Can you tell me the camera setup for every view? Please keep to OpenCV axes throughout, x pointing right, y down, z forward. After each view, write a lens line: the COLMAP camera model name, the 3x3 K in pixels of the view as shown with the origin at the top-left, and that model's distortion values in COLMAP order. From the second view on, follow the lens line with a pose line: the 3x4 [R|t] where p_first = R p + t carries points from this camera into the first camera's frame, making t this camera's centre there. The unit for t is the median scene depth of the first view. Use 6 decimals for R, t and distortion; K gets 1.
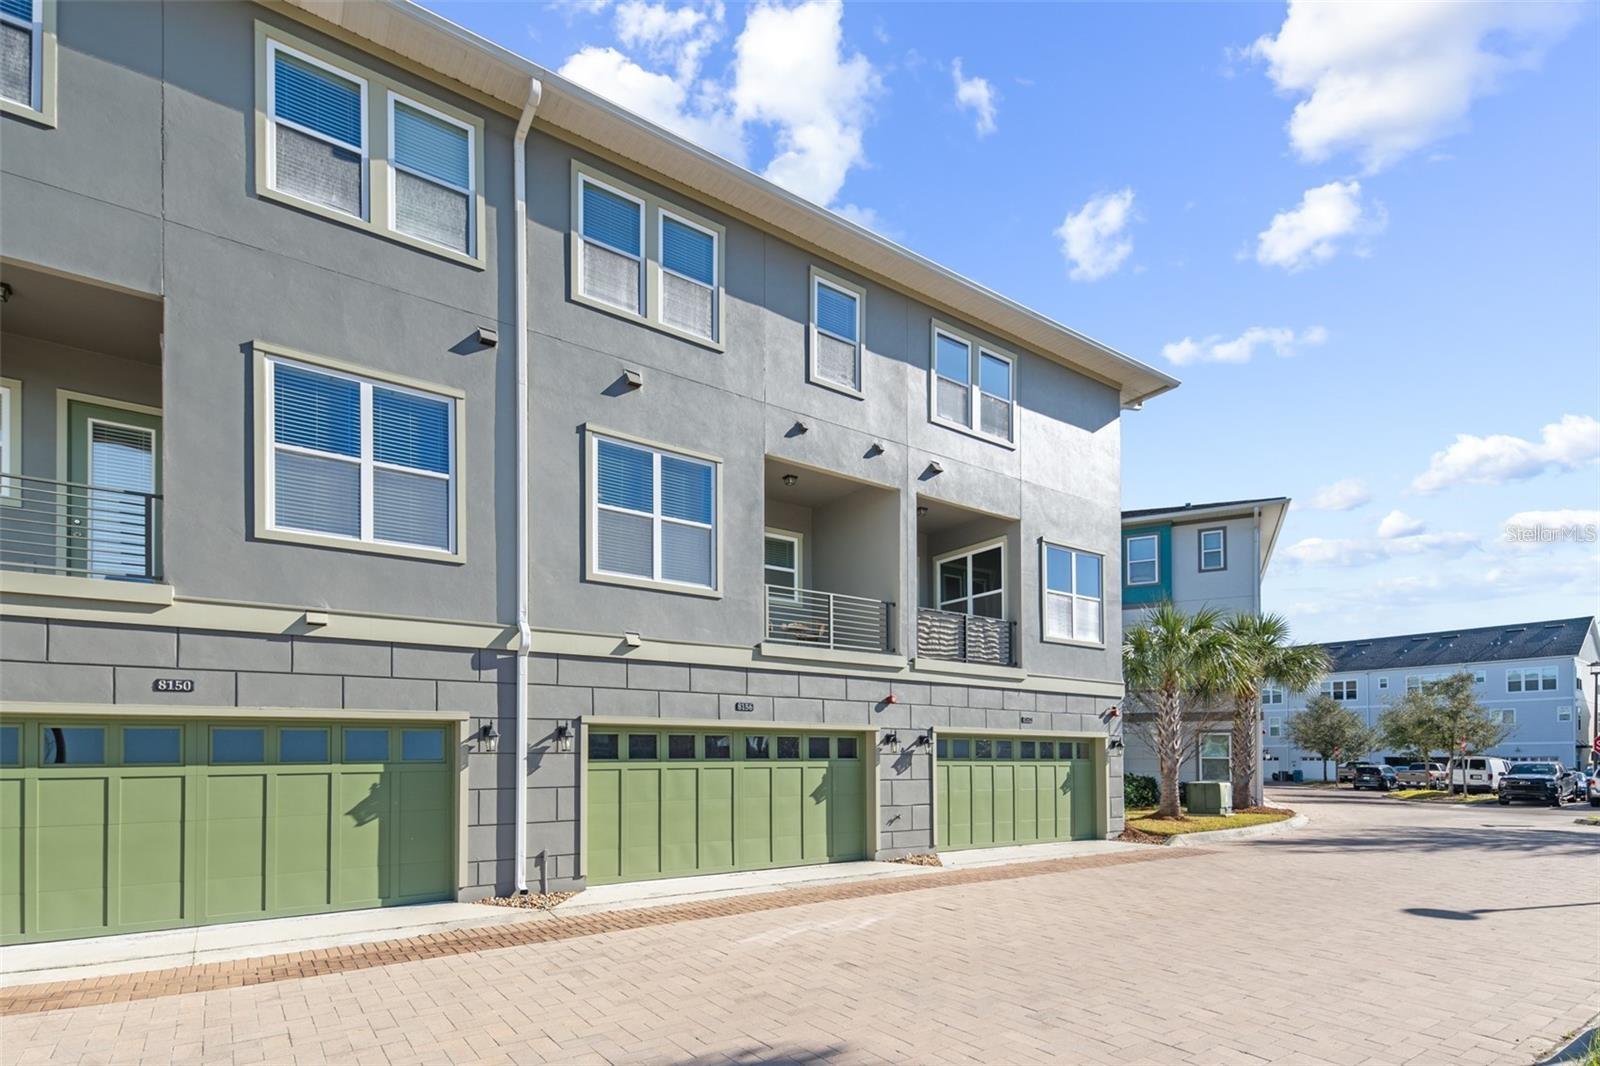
lens RADIAL K [[760.8, 0, 800.0], [0, 760.8, 533.0], [0, 0, 1]] dist [0.004441, 0.000125]
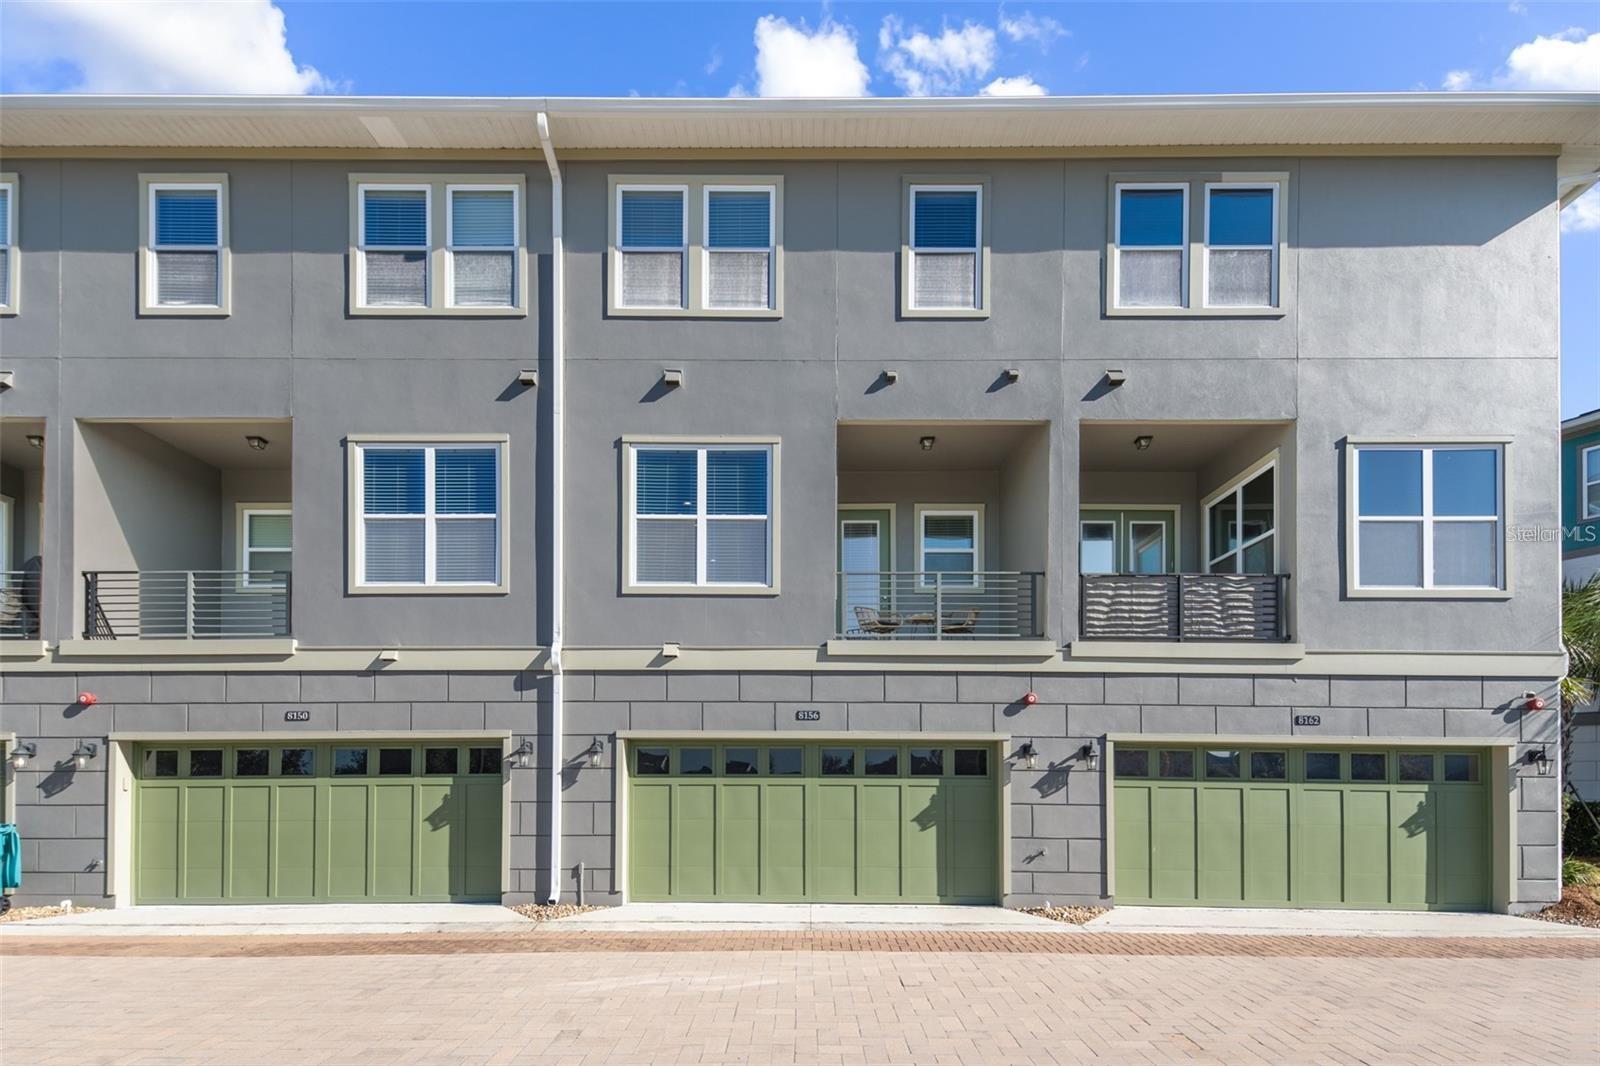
lens RADIAL K [[770.2, 0, 799.9], [0, 770.2, 586.2], [0, 0, 1]] dist [0.014295, 0.000373]
pose [[0.813940, -0.131671, -0.565831, 0.423095], [0.159498, 0.987198, -0.000289, 0.079977], [0.558625, -0.090013, 0.824522, 0.278823]]
